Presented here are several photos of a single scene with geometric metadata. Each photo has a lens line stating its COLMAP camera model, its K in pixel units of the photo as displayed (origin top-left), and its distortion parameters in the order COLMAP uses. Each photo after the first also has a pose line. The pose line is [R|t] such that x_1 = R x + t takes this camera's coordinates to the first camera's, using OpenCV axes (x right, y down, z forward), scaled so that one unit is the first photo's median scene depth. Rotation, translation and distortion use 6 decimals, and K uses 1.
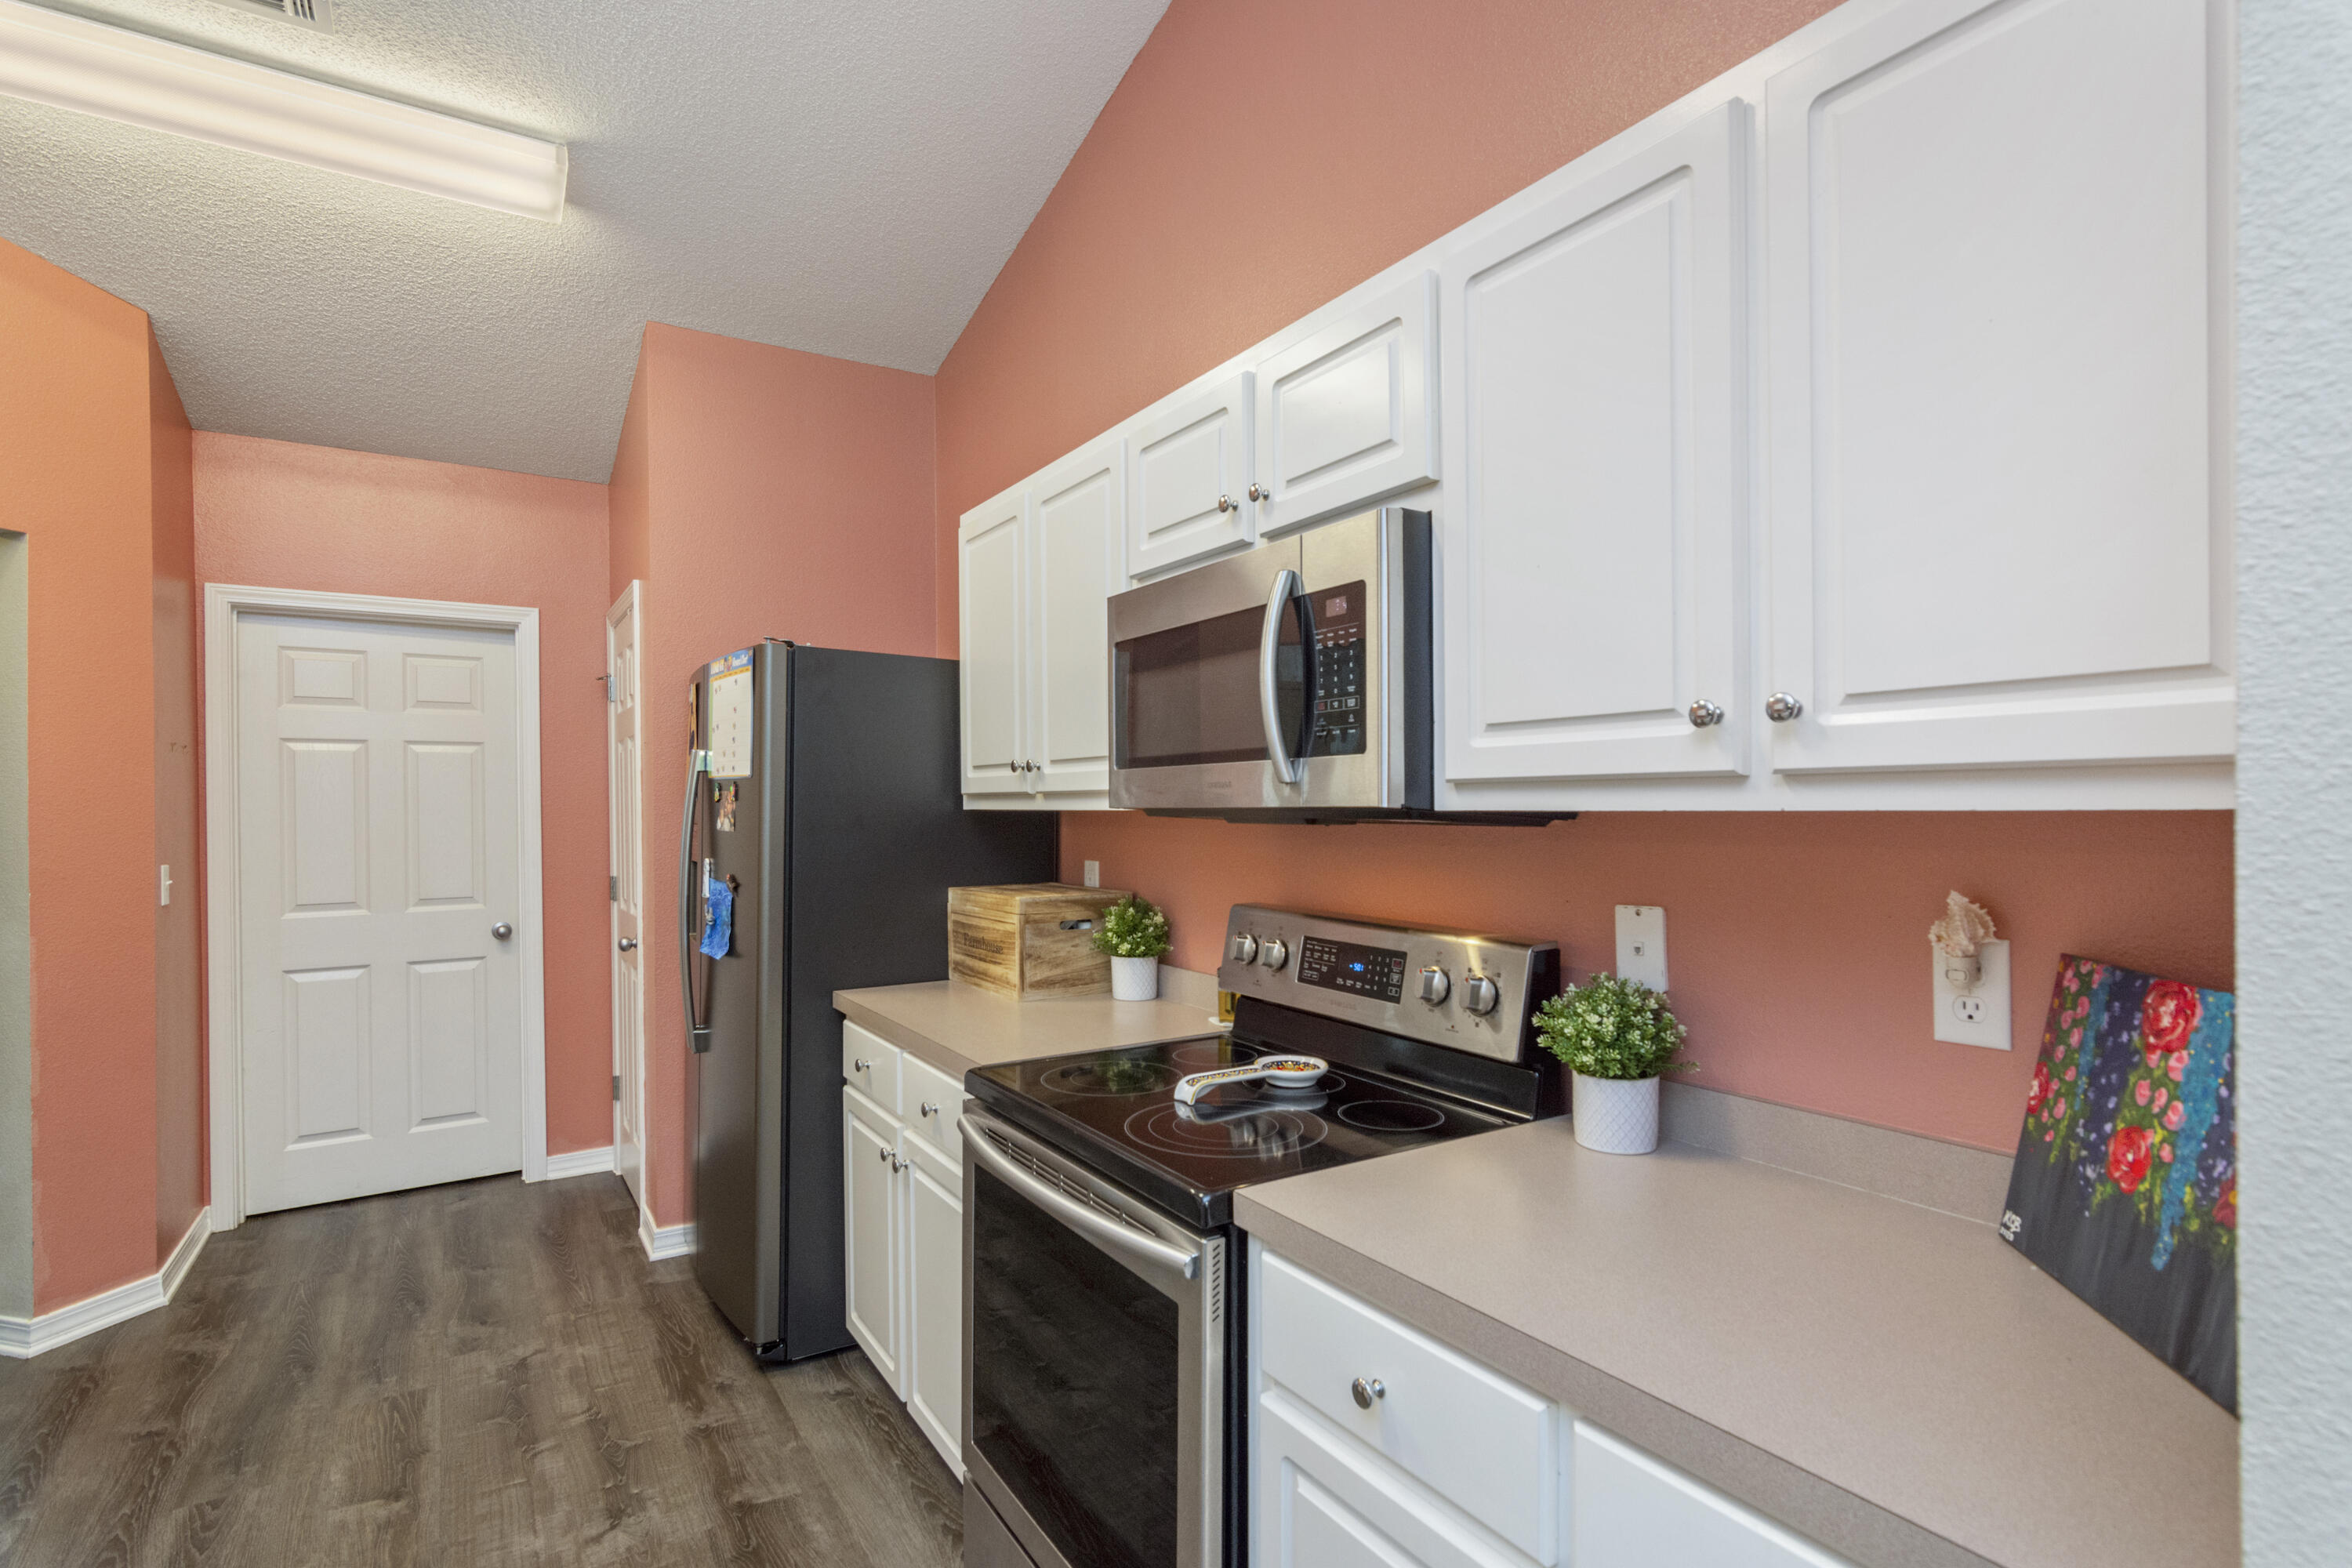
lens RADIAL K [[1128.6, 0, 1156.2], [0, 1128.6, 800.3], [0, 0, 1]] dist [-0.004186, 0.003407]
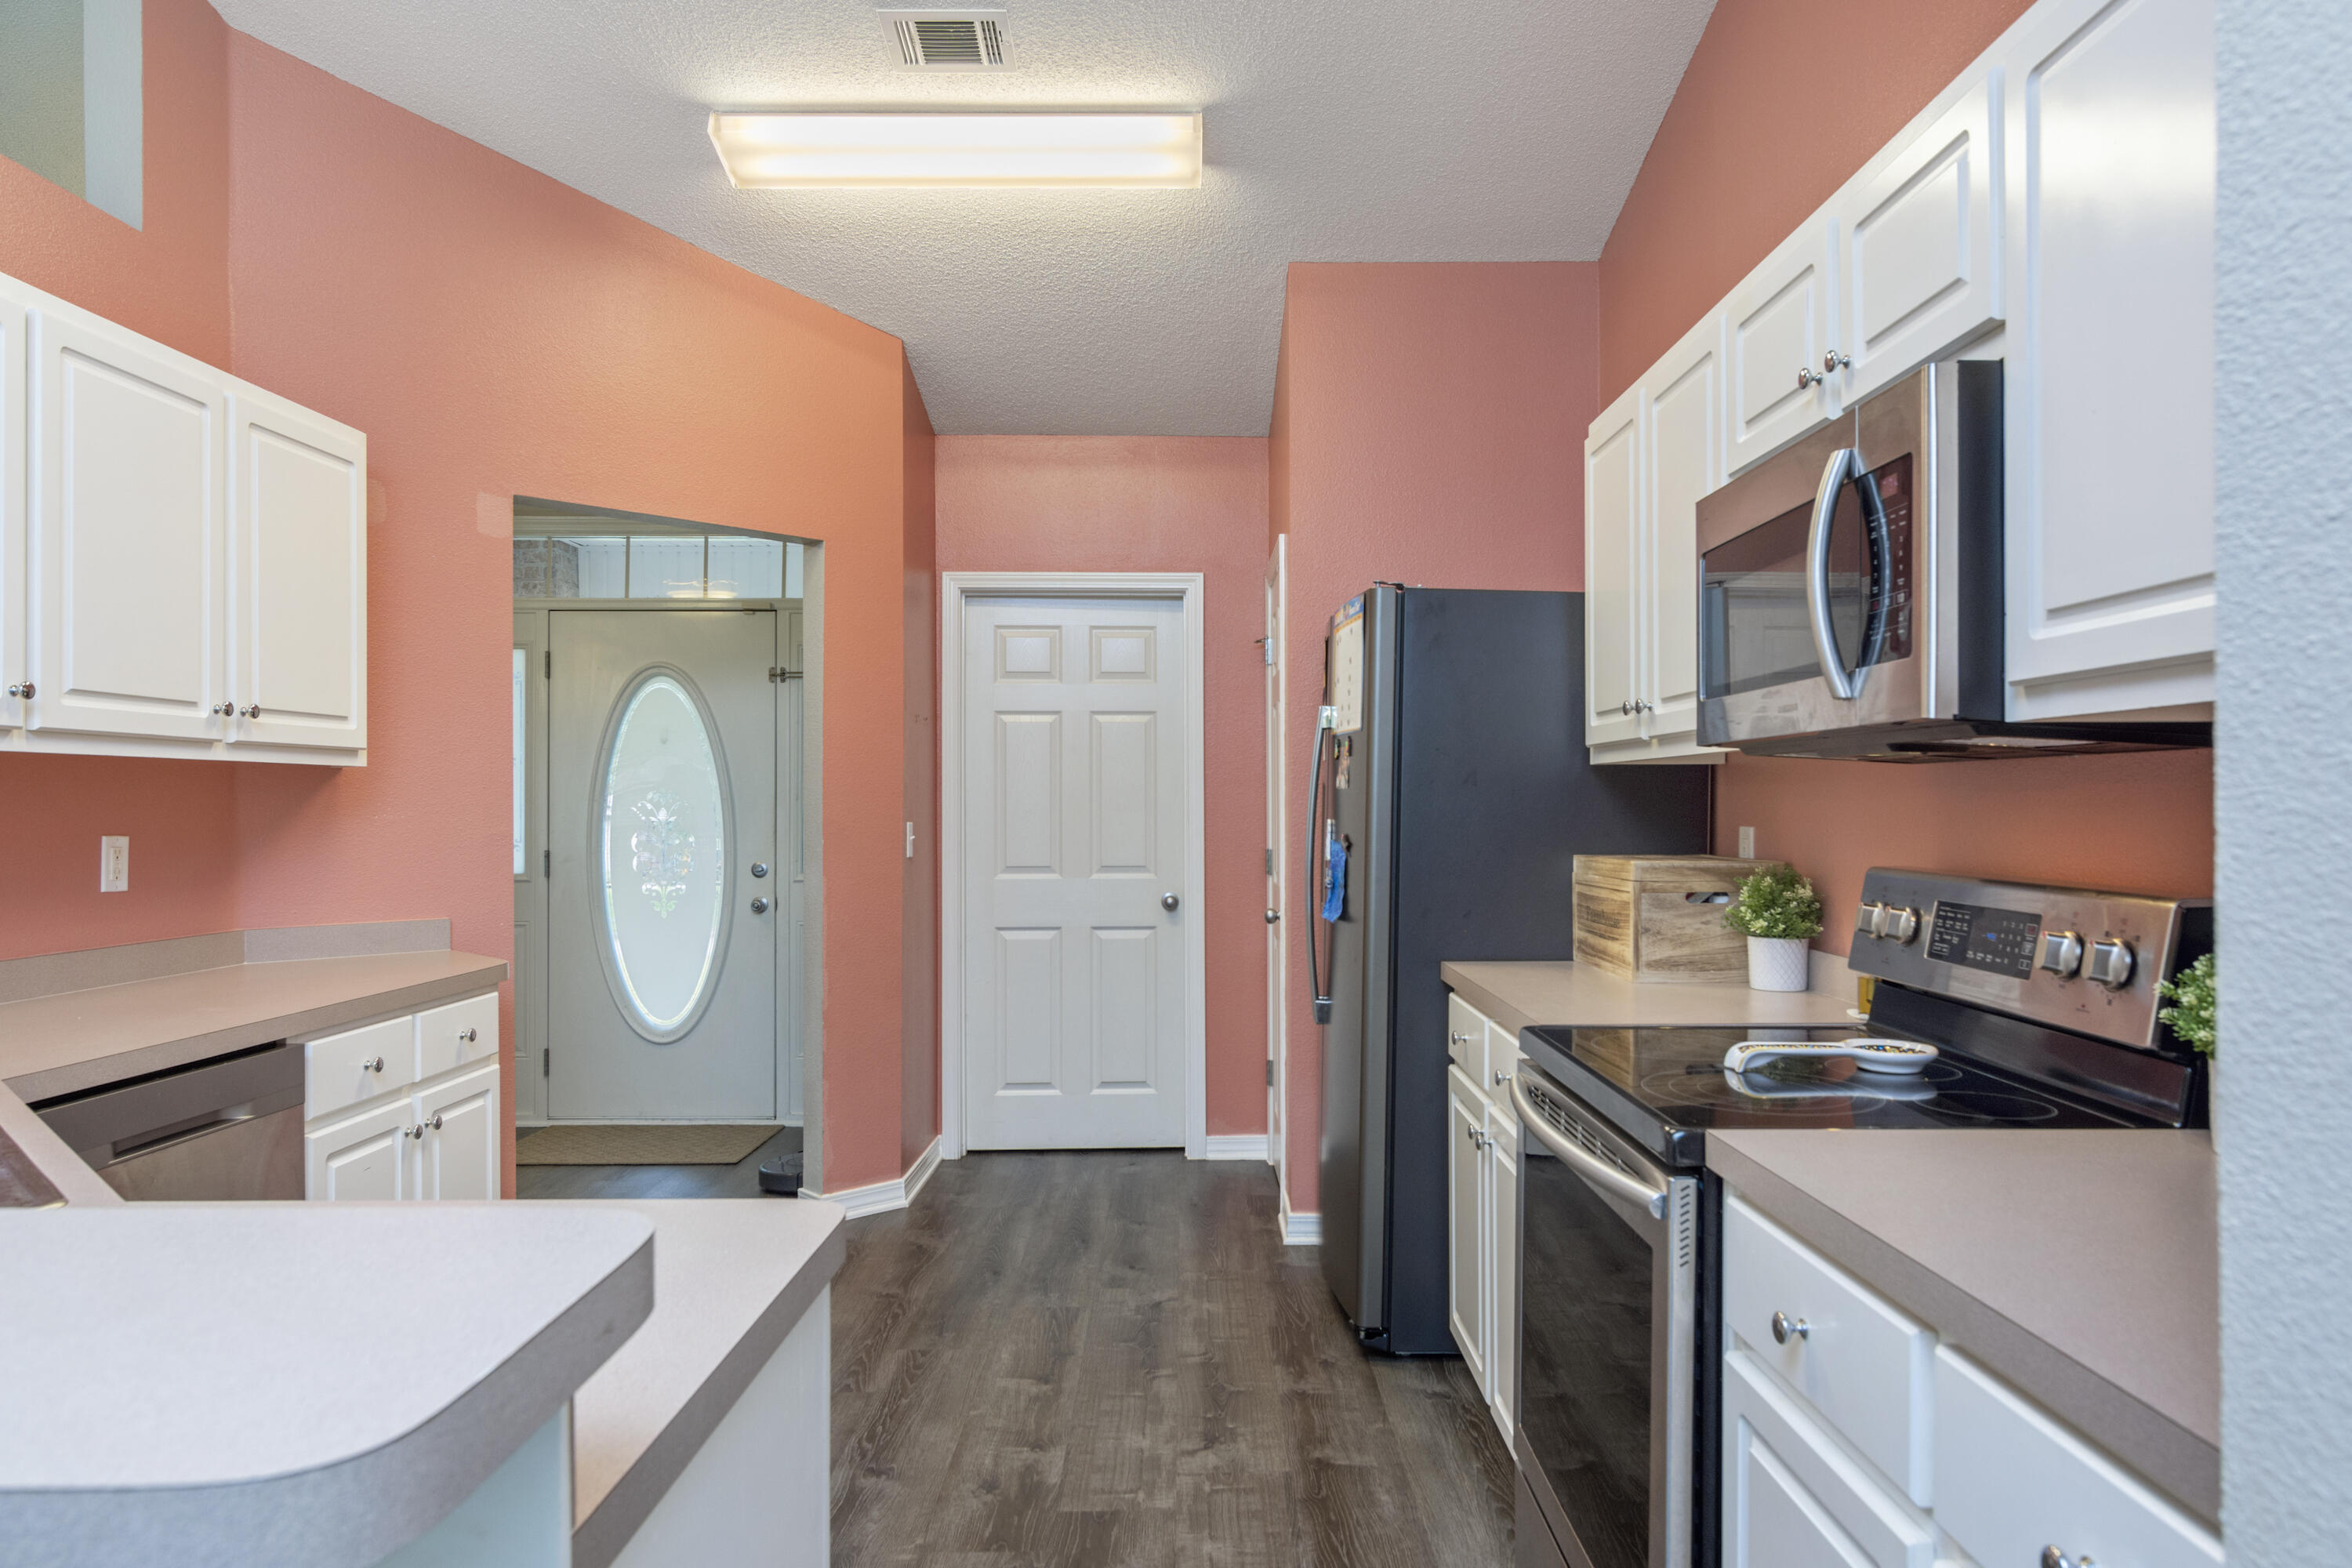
lens RADIAL K [[1472.6, 0, 1160.1], [0, 1472.6, 803.4], [0, 0, 1]] dist [-0.006961, 0.007311]
pose [[0.836931, 0.009546, -0.547226, 0.184210], [-0.009907, 0.999948, 0.002292, 0.041562], [0.547219, 0.003503, 0.836982, -0.134076]]
